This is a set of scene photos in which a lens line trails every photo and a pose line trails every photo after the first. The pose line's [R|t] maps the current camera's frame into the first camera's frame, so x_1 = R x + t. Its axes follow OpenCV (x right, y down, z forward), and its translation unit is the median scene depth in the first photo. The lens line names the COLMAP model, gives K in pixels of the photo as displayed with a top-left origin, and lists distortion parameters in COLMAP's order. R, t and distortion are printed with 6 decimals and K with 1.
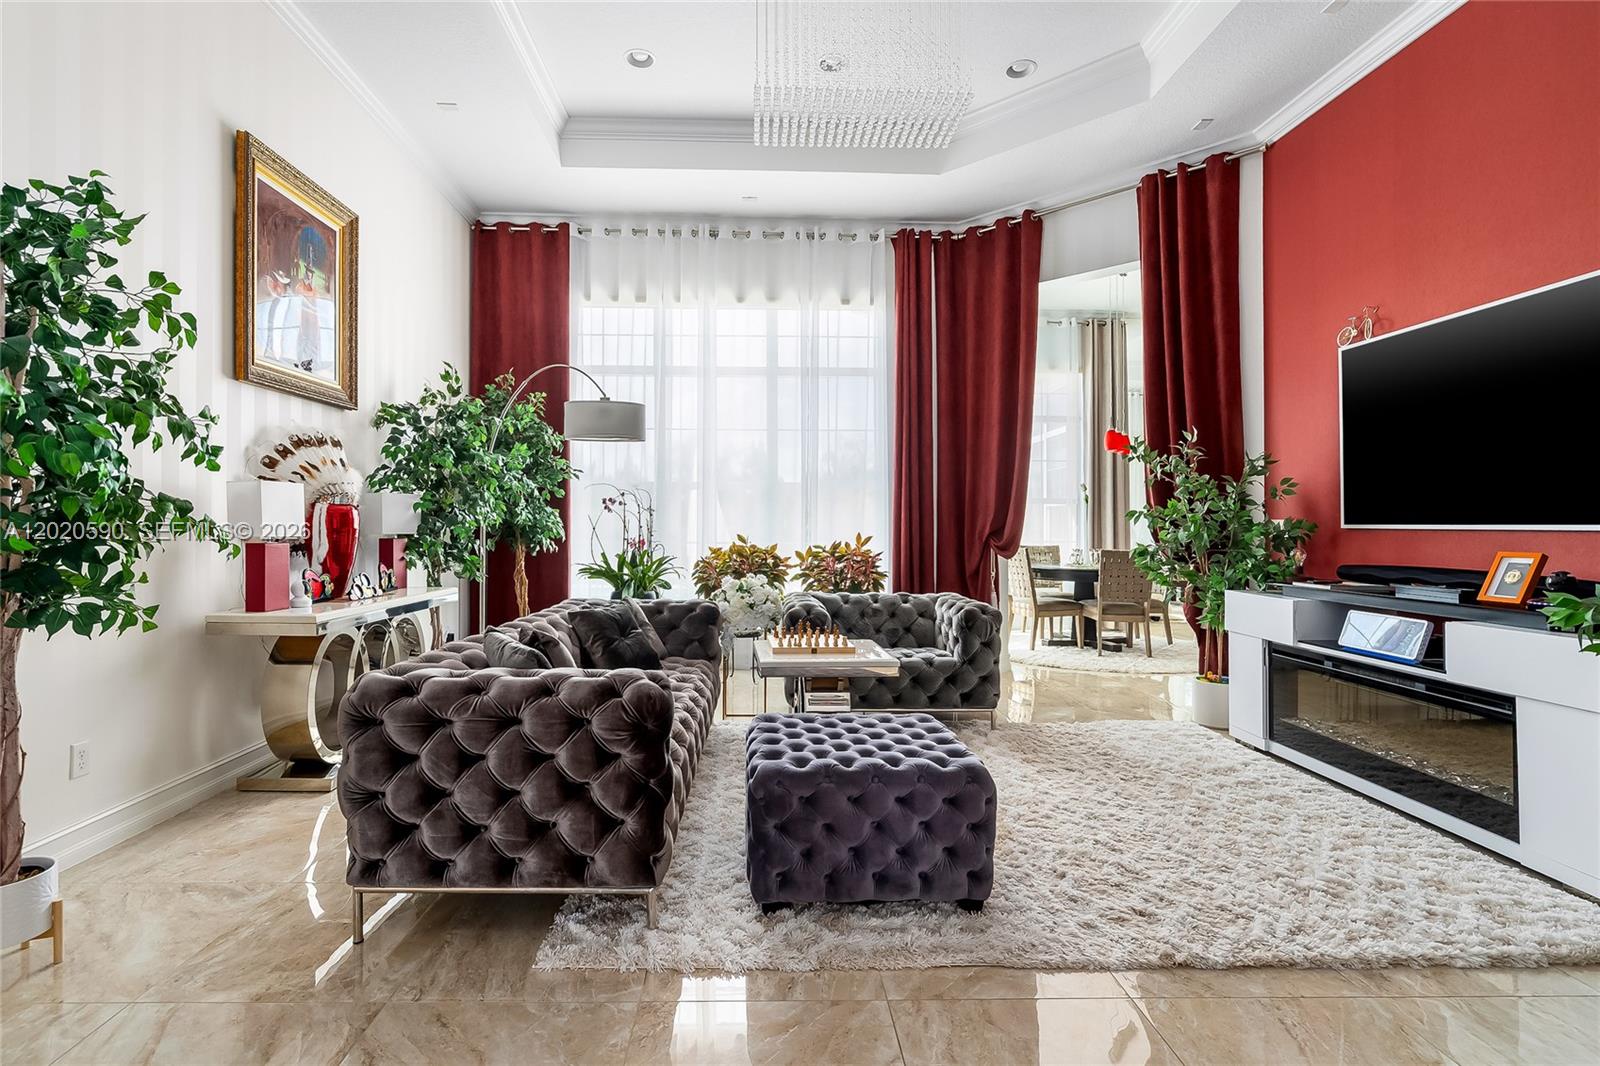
lens RADIAL K [[753.3, 0, 791.7], [0, 753.3, 526.5], [0, 0, 1]] dist [-0.003281, -0.000004]
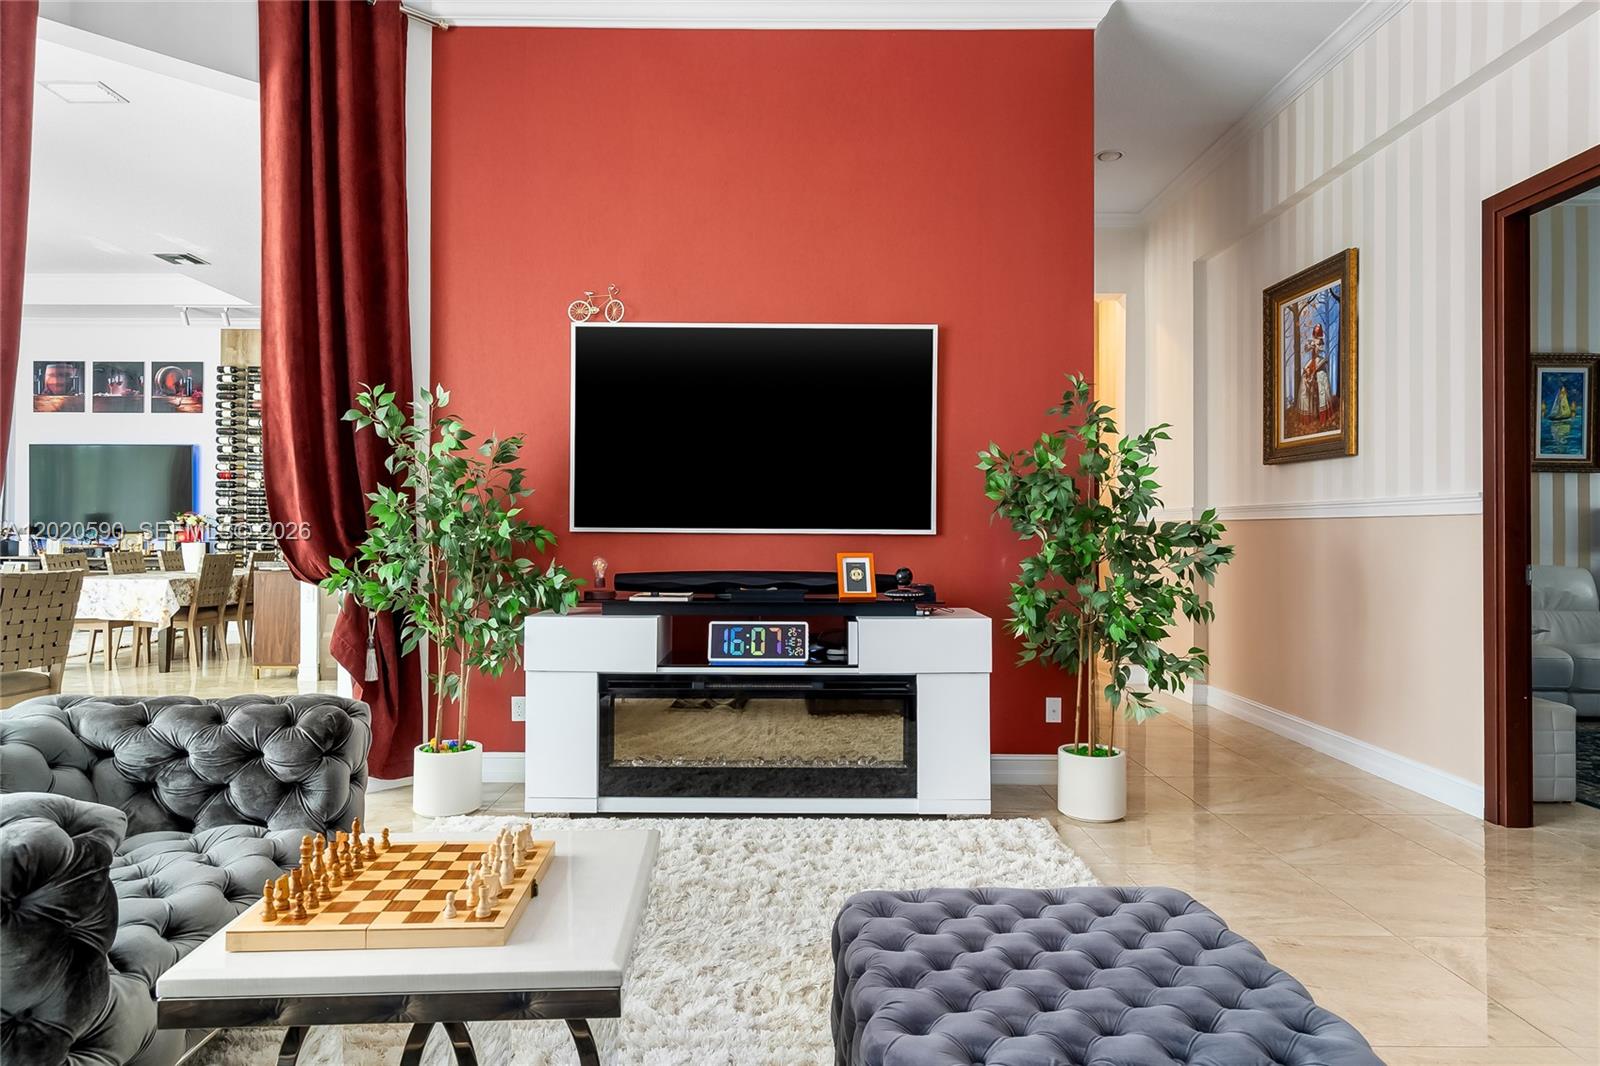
lens RADIAL K [[936.5, 0, 777.7], [0, 936.5, 525.3], [0, 0, 1]] dist [0.000058, 0.000874]
pose [[0.058760, 0.004658, 0.998261, -0.378472], [-0.002353, 0.999987, -0.004527, -0.001148], [-0.998269, -0.002083, 0.058770, 0.817642]]
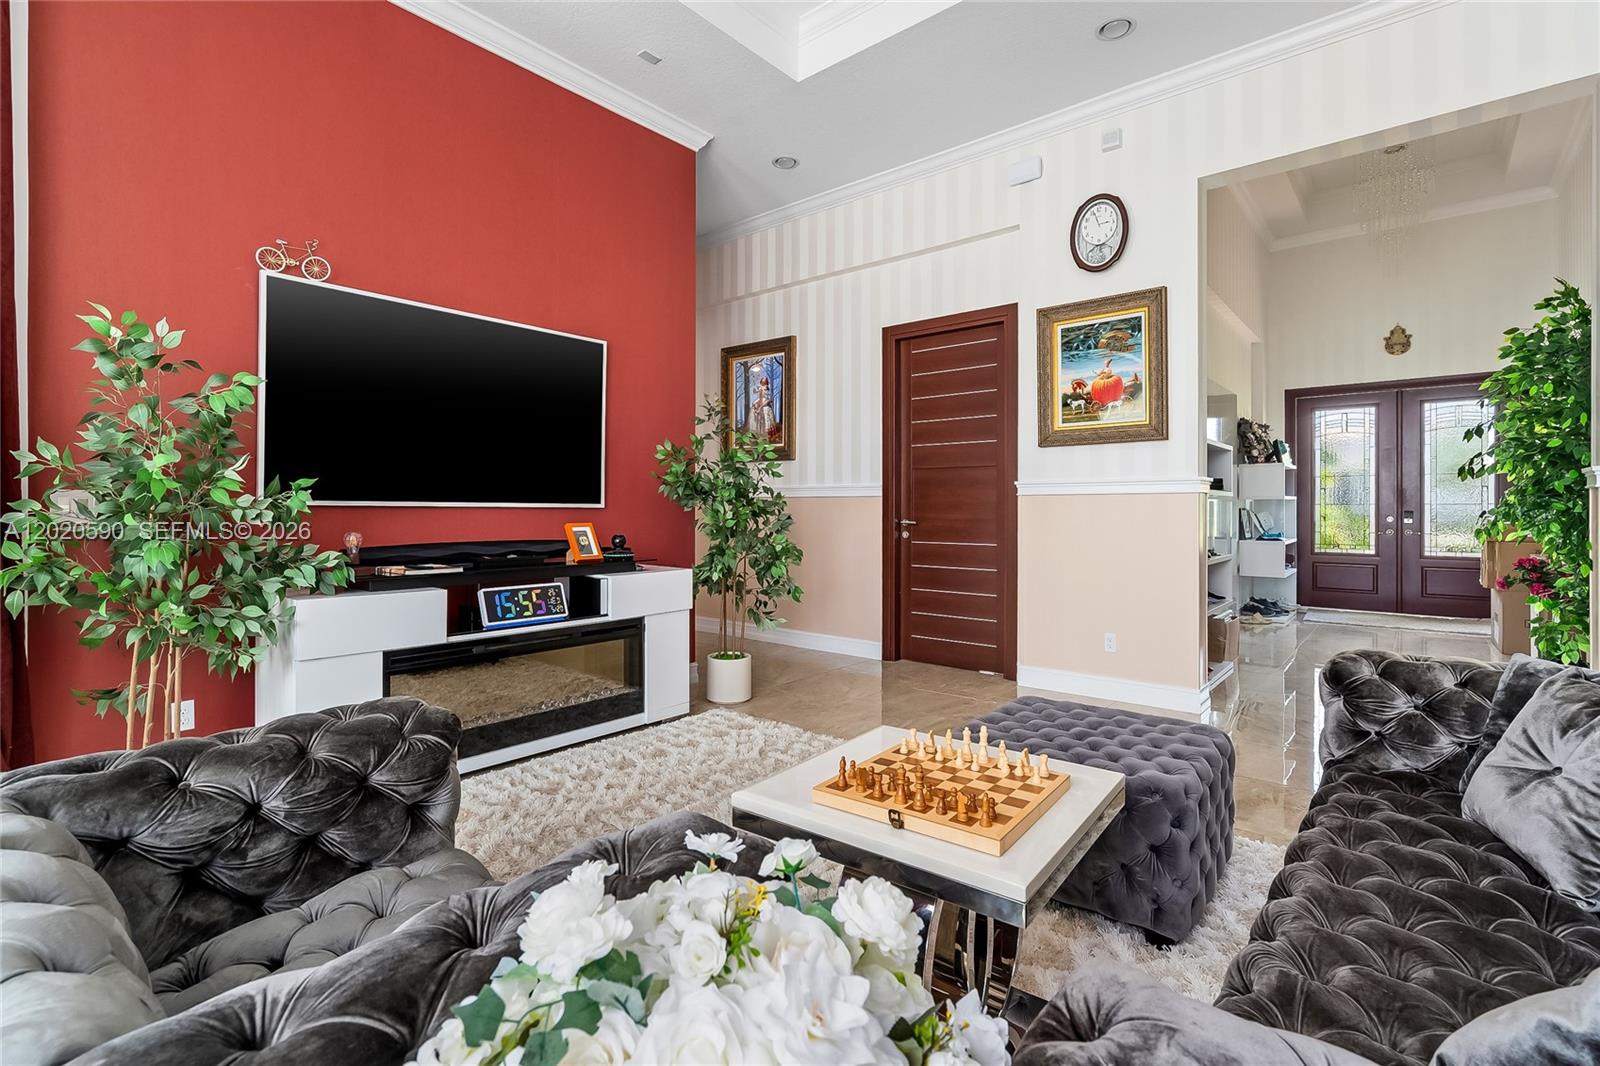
lens RADIAL K [[732.0, 0, 776.9], [0, 732.0, 514.1], [0, 0, 1]] dist [-0.001878, 0.000062]
pose [[-0.709344, -0.009496, 0.704798, -0.195458], [-0.002840, 0.999940, 0.010614, 0.001726], [-0.704856, 0.005527, -0.709329, 1.349711]]
